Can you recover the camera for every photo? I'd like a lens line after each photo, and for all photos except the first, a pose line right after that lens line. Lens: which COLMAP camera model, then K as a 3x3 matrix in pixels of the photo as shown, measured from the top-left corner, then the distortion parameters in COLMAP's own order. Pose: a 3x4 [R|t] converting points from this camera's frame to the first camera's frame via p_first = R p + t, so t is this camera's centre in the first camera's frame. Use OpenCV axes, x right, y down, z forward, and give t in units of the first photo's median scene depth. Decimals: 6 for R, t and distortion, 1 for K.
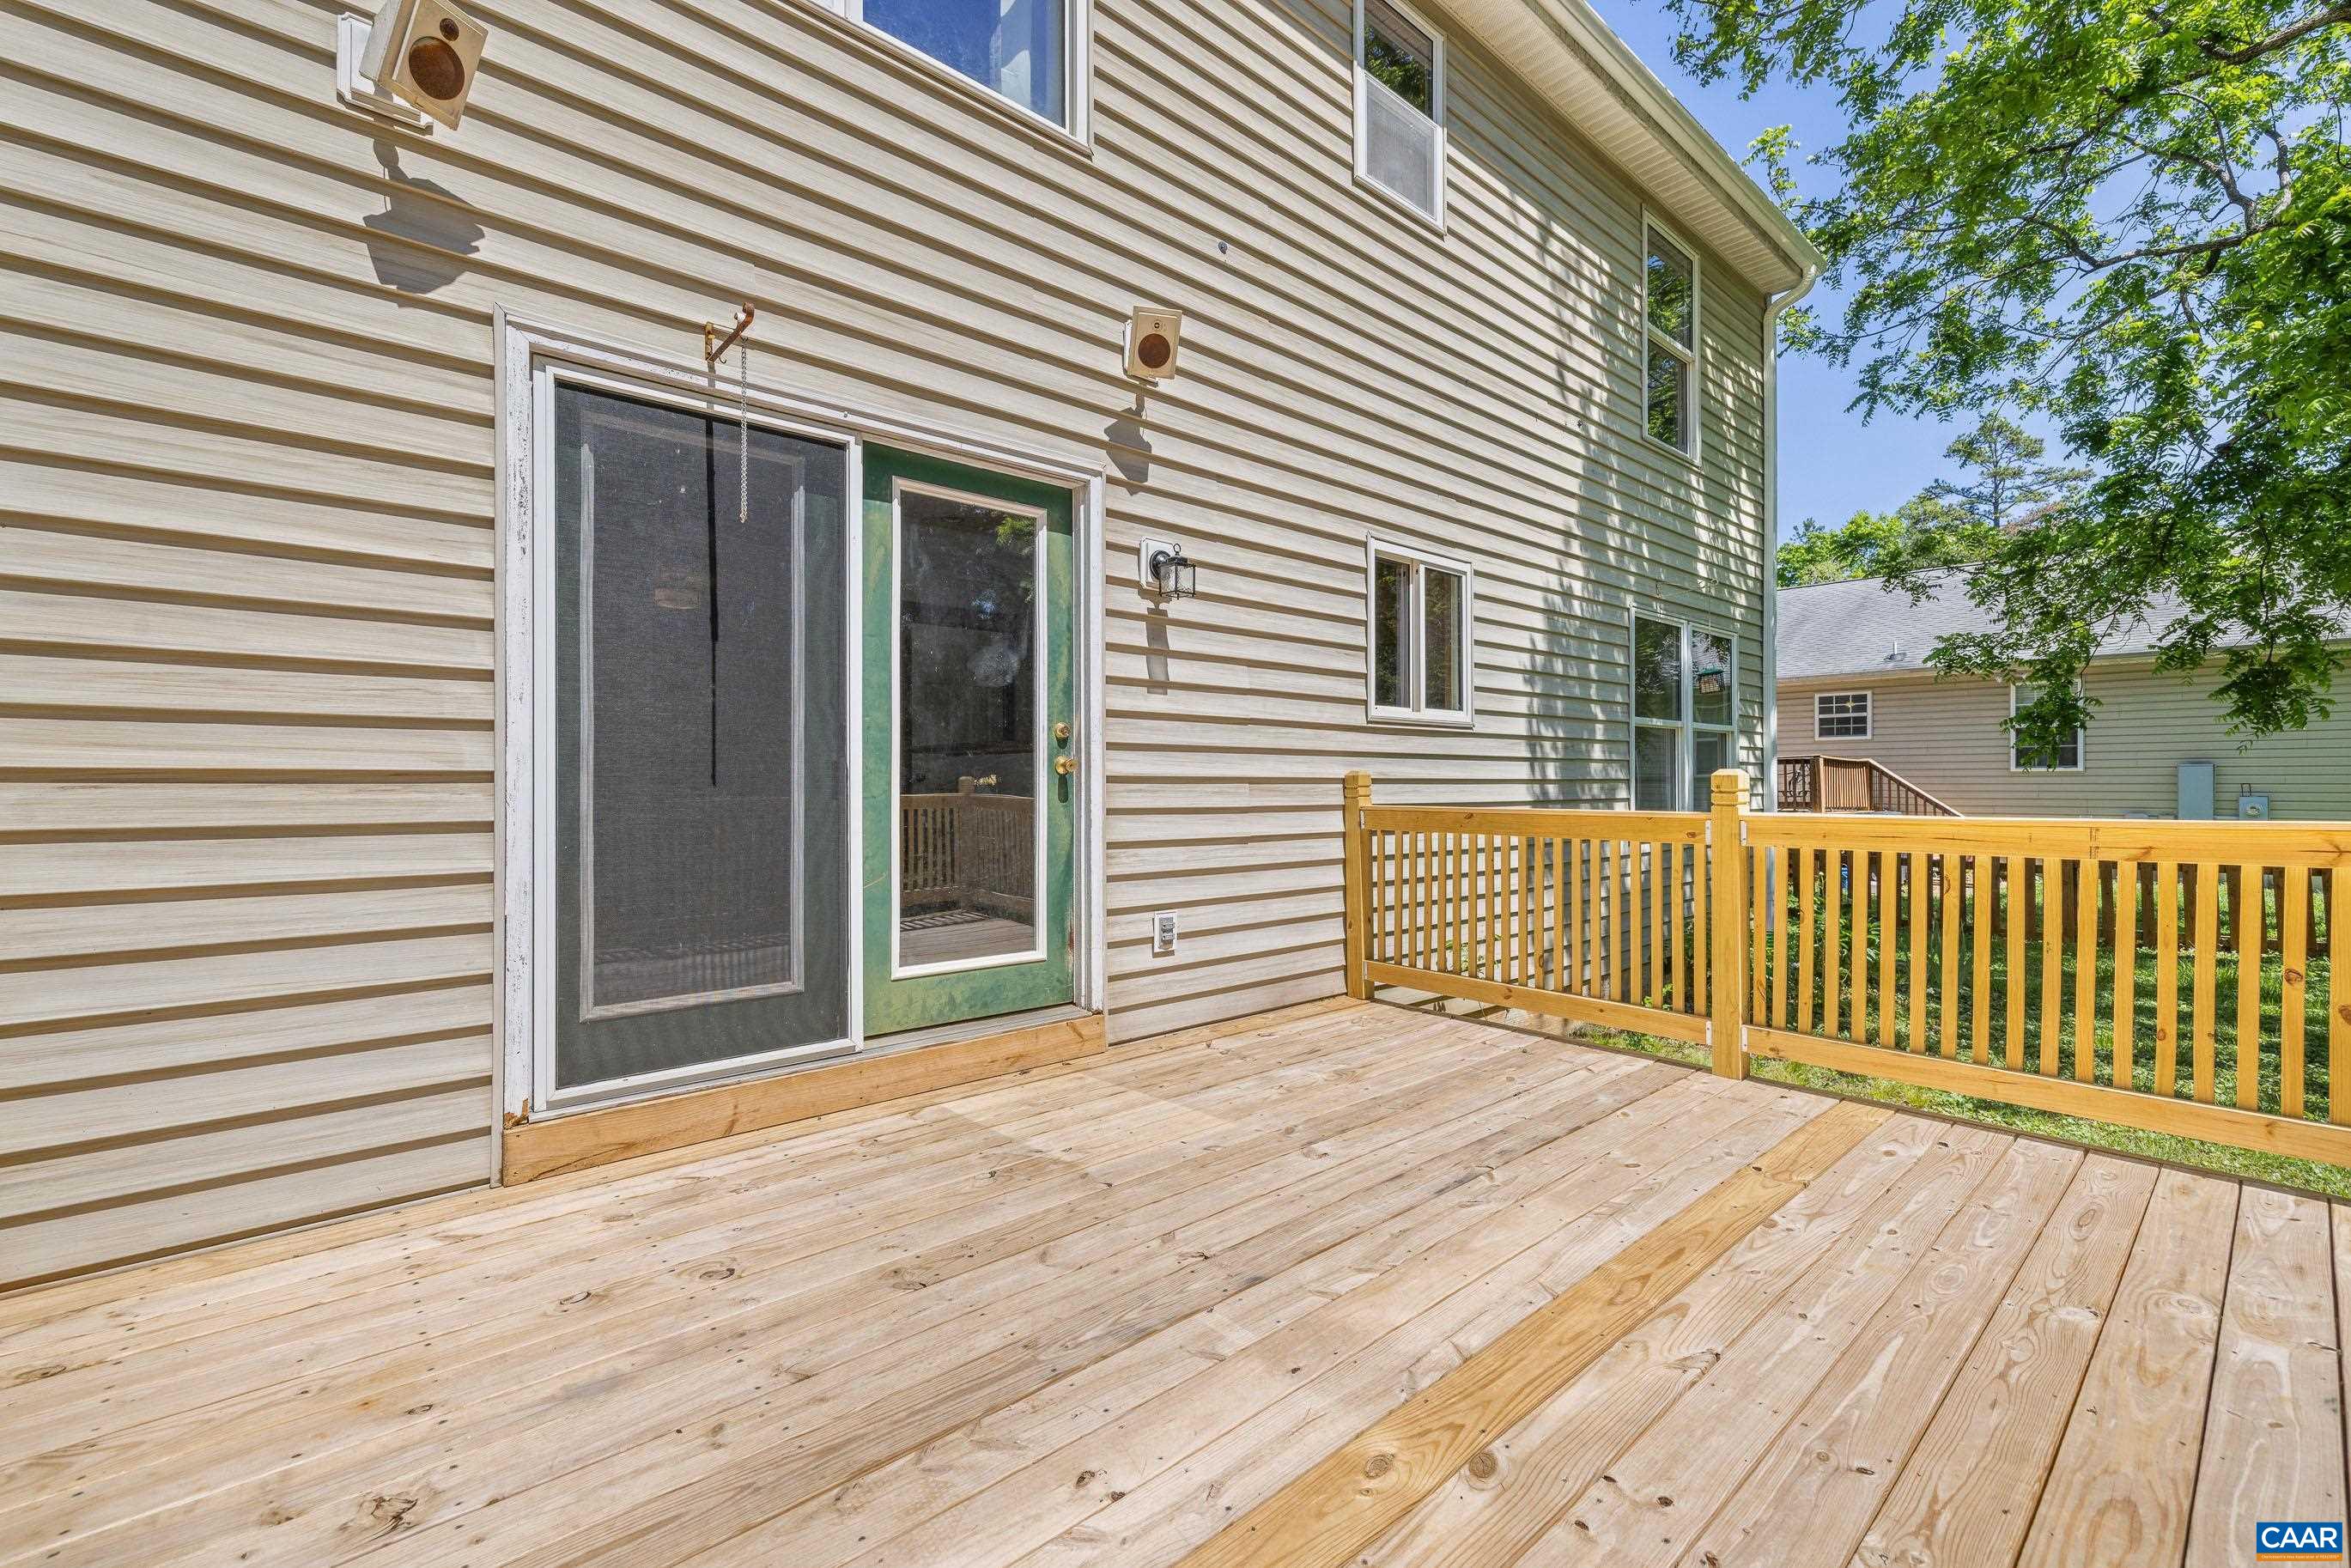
lens RADIAL K [[988.9, 0, 1182.2], [0, 988.9, 782.7], [0, 0, 1]] dist [0.000015, 0.000113]
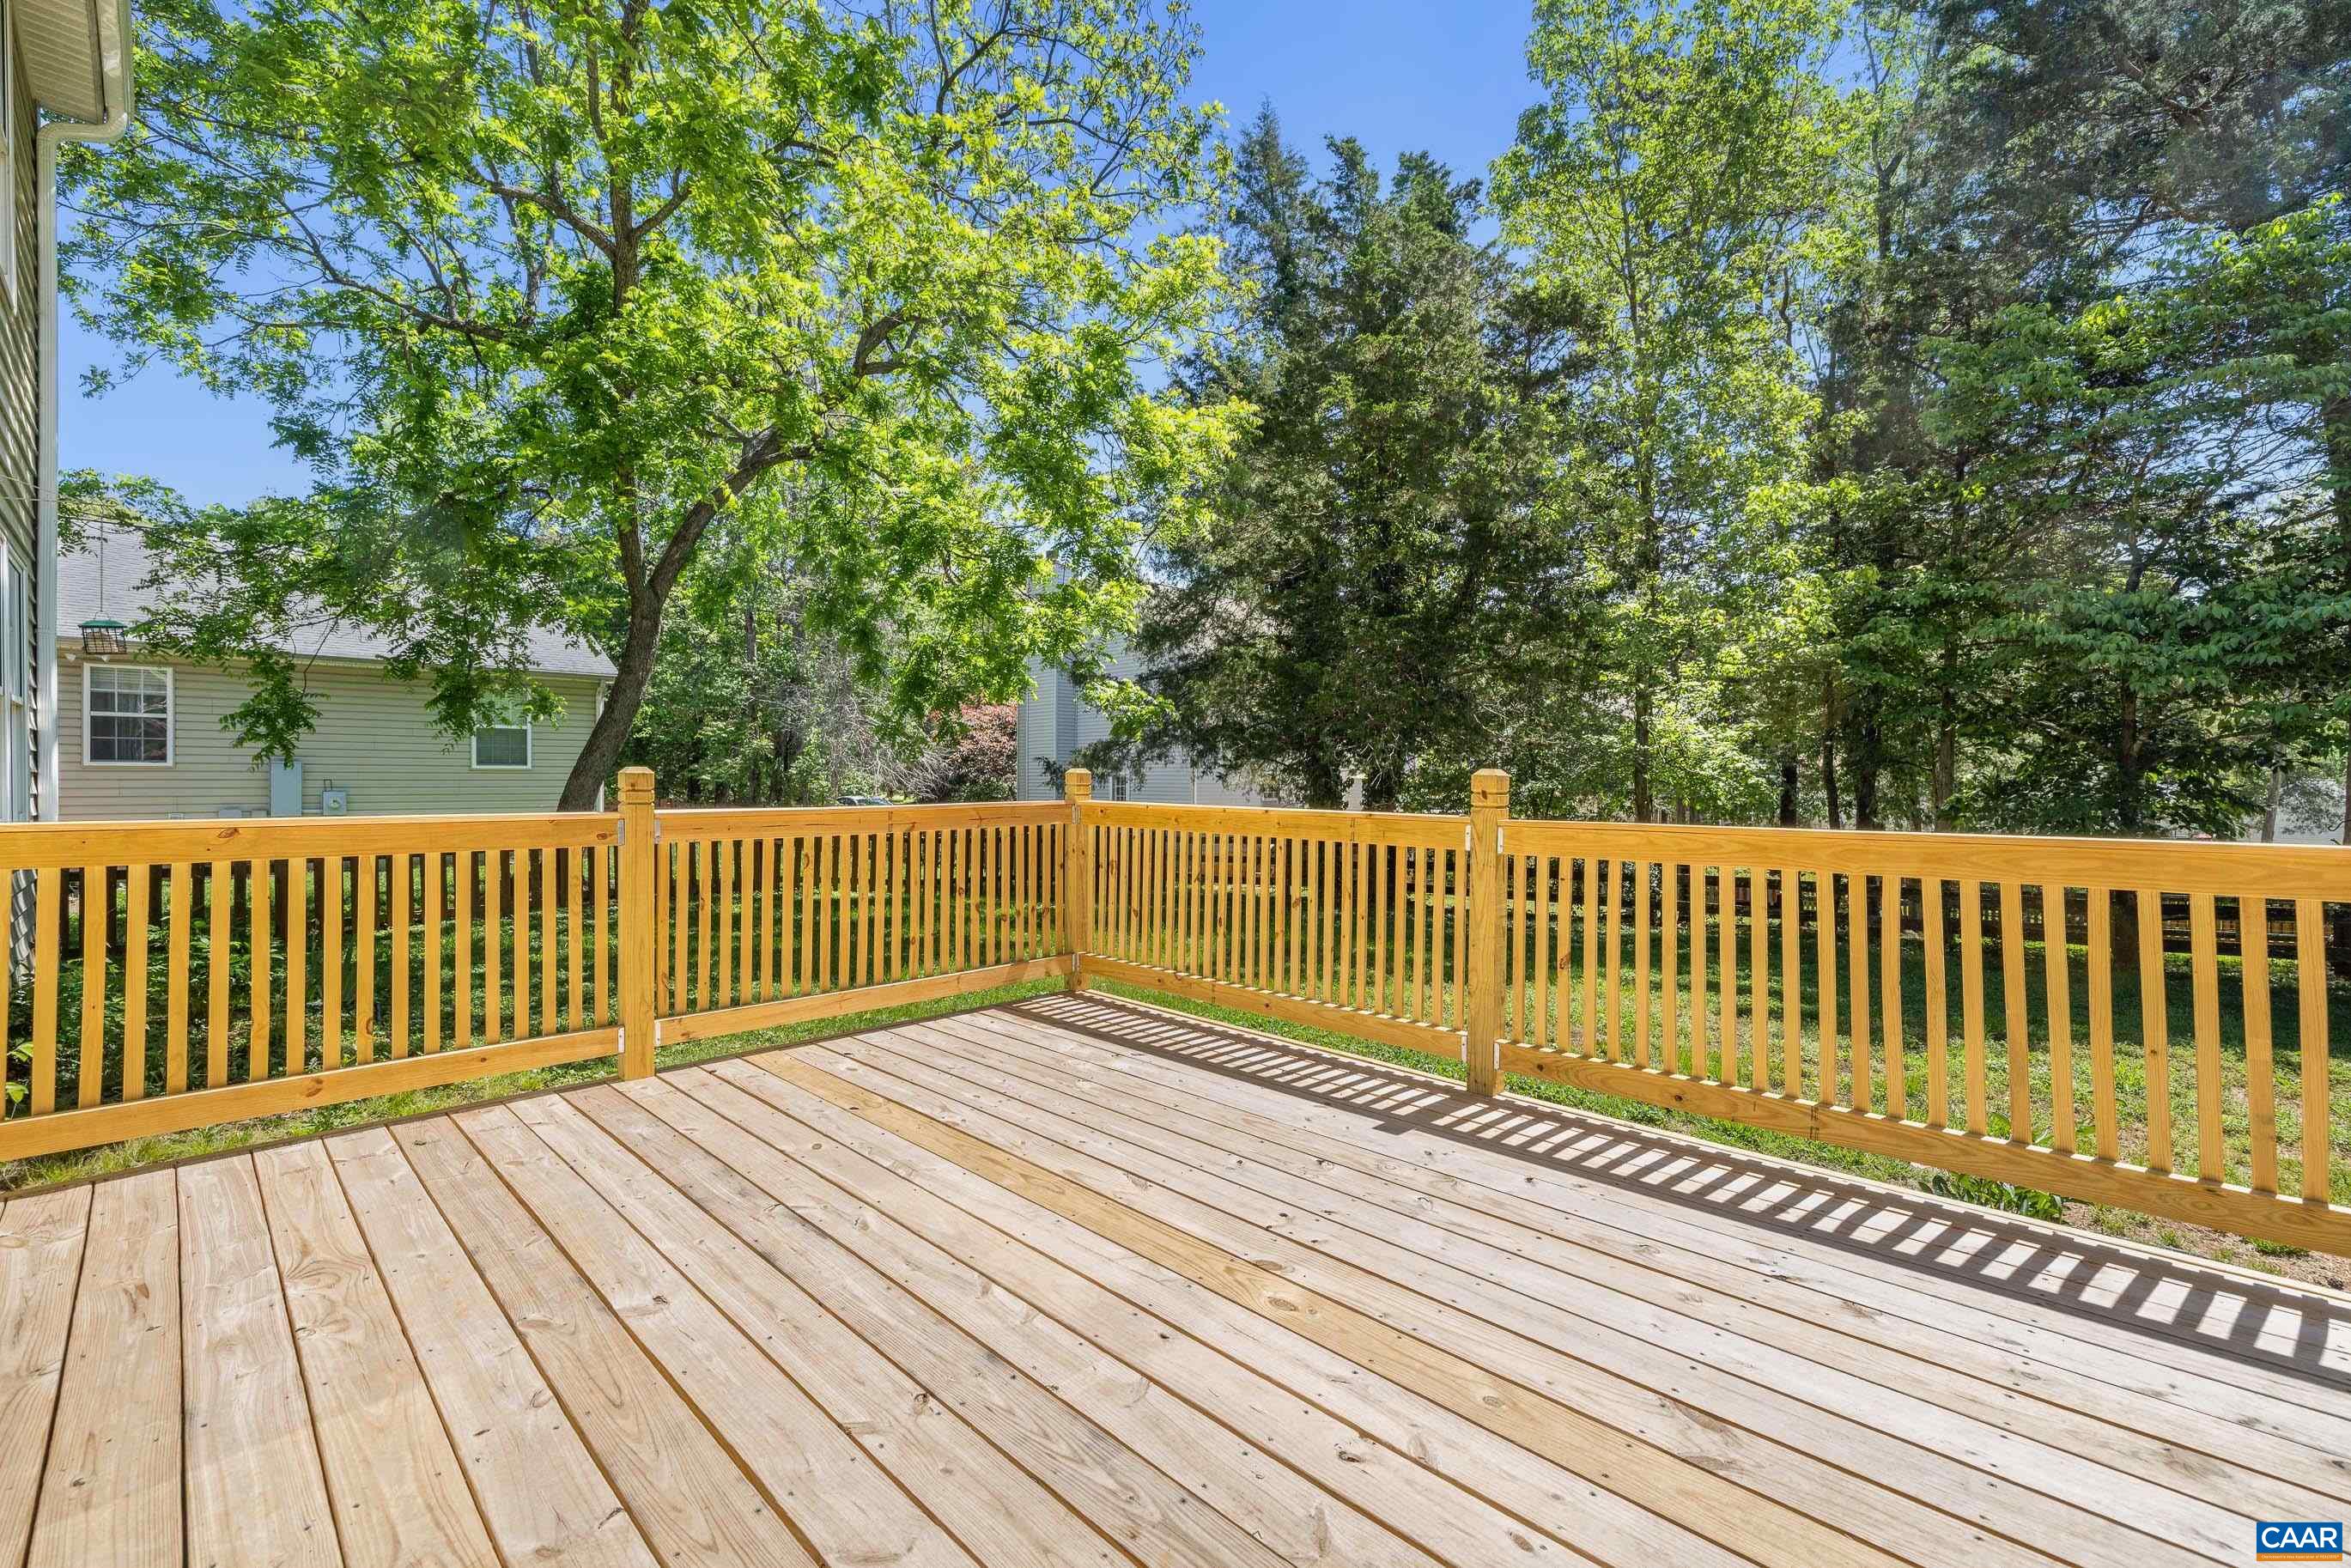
lens RADIAL K [[988.9, 0, 1182.2], [0, 988.9, 782.7], [0, 0, 1]] dist [0.000015, 0.000113]
pose [[-0.072547, -0.003851, 0.997358, -0.506189], [0.000286, 0.999992, 0.003882, -0.001620], [-0.997365, 0.000567, -0.072545, 0.568306]]
